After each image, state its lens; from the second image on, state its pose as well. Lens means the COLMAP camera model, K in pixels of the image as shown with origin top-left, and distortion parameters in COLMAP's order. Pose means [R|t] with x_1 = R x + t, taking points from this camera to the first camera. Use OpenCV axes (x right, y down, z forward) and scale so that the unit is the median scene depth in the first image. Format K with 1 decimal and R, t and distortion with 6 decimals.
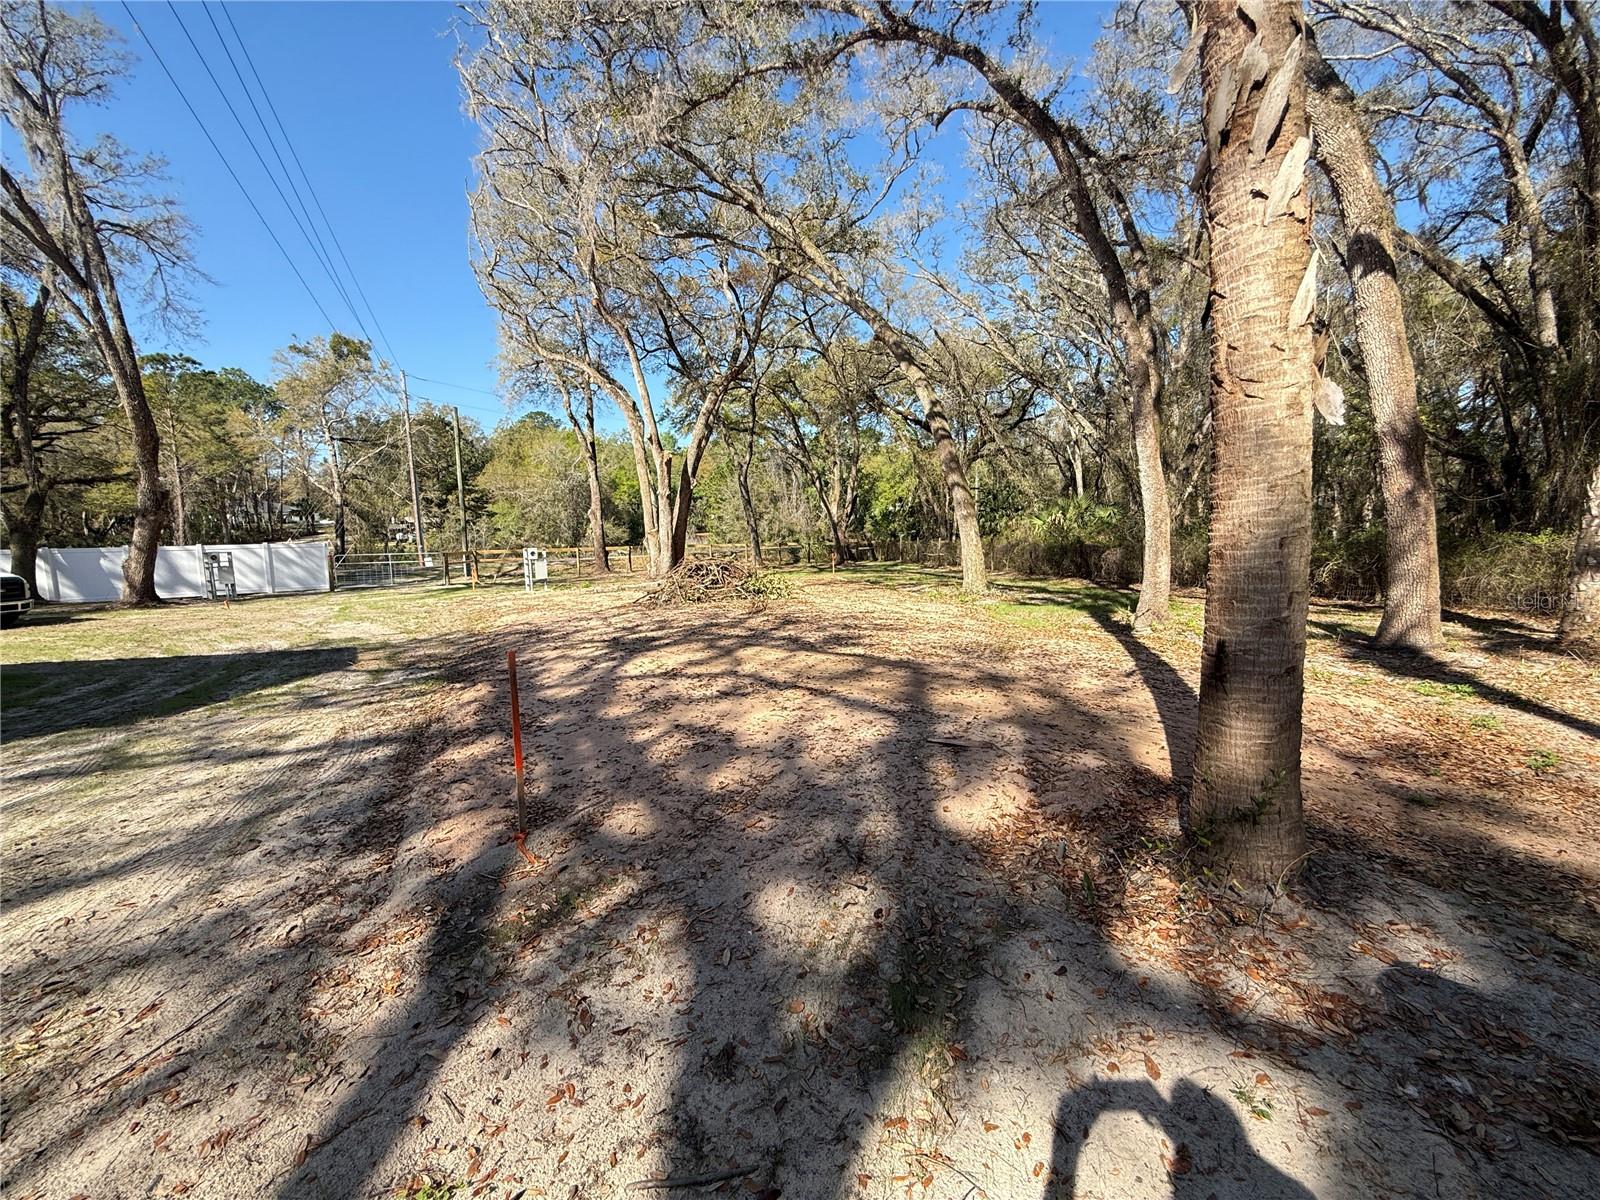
lens RADIAL K [[633.2, 0, 797.5], [0, 633.2, 595.7], [0, 0, 1]] dist [-0.002398, -0.000323]
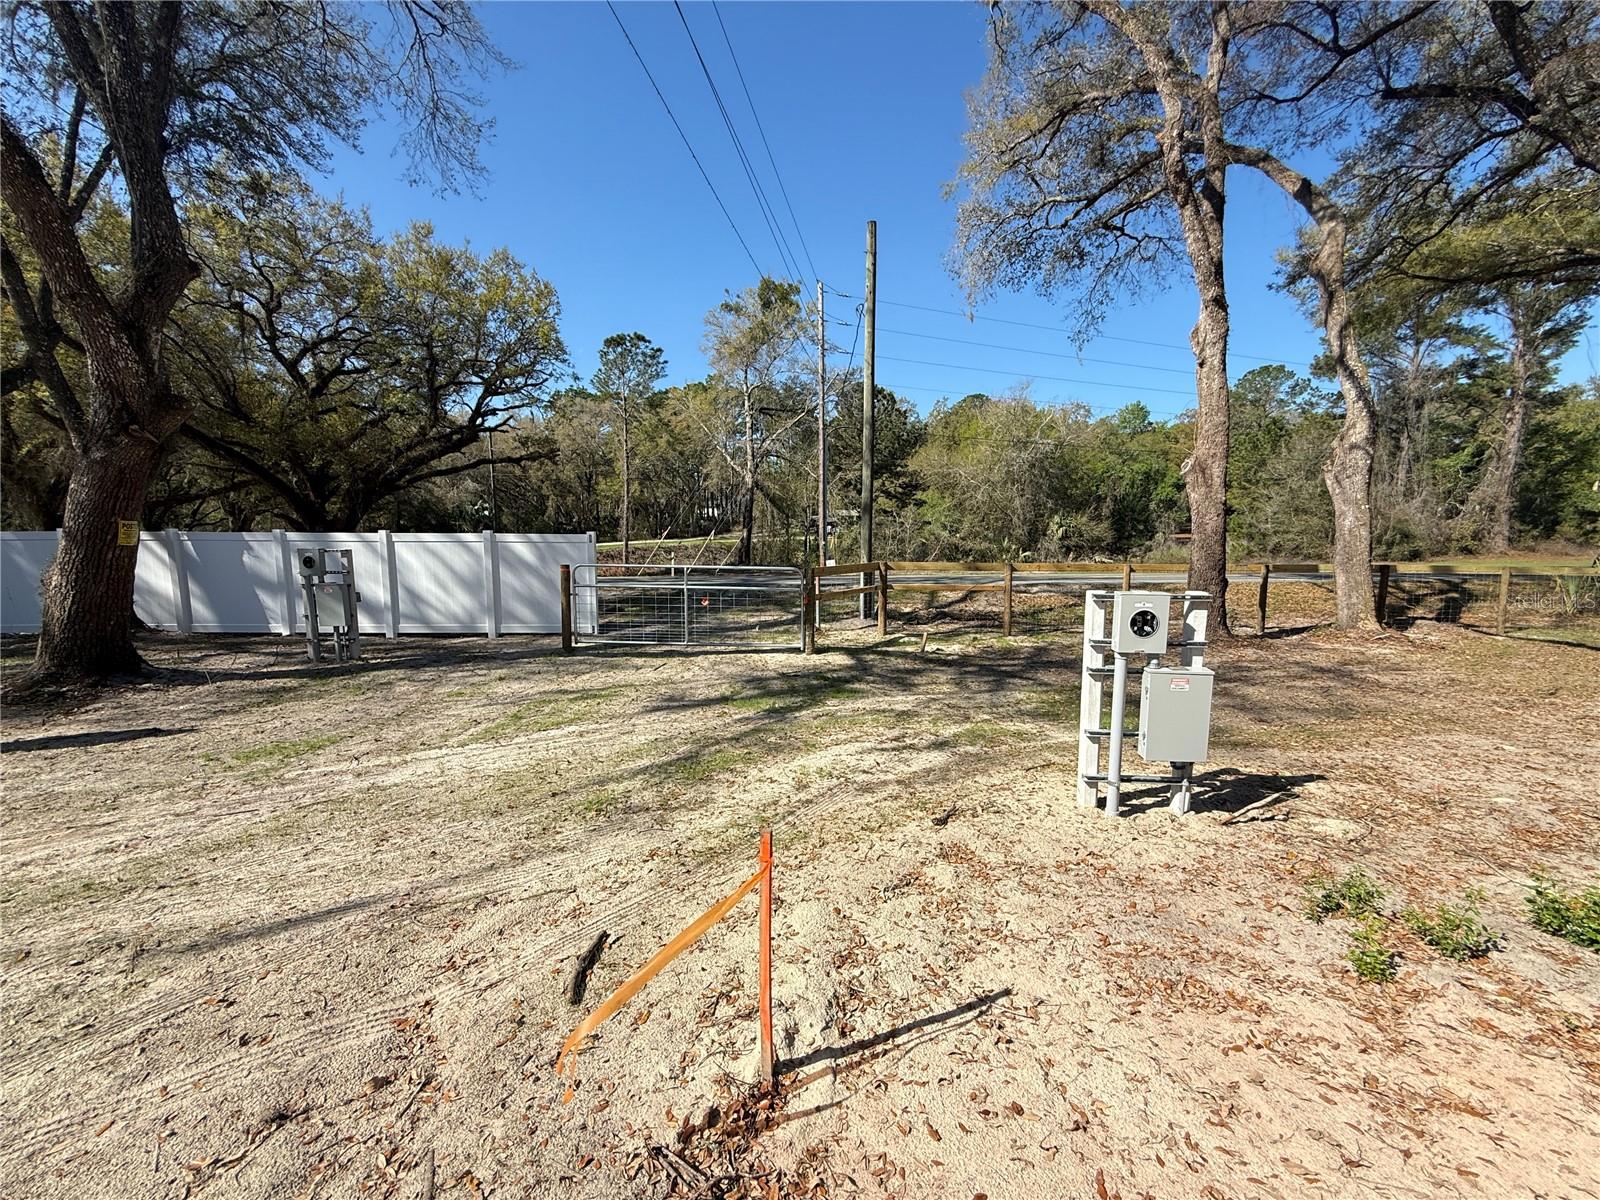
lens RADIAL K [[633.2, 0, 797.5], [0, 633.2, 595.7], [0, 0, 1]] dist [-0.002398, -0.000323]
pose [[0.806116, 0.082775, -0.585940, -0.181355], [-0.081348, 0.996269, 0.028826, -0.033138], [0.586140, 0.024428, 0.809842, 0.368739]]
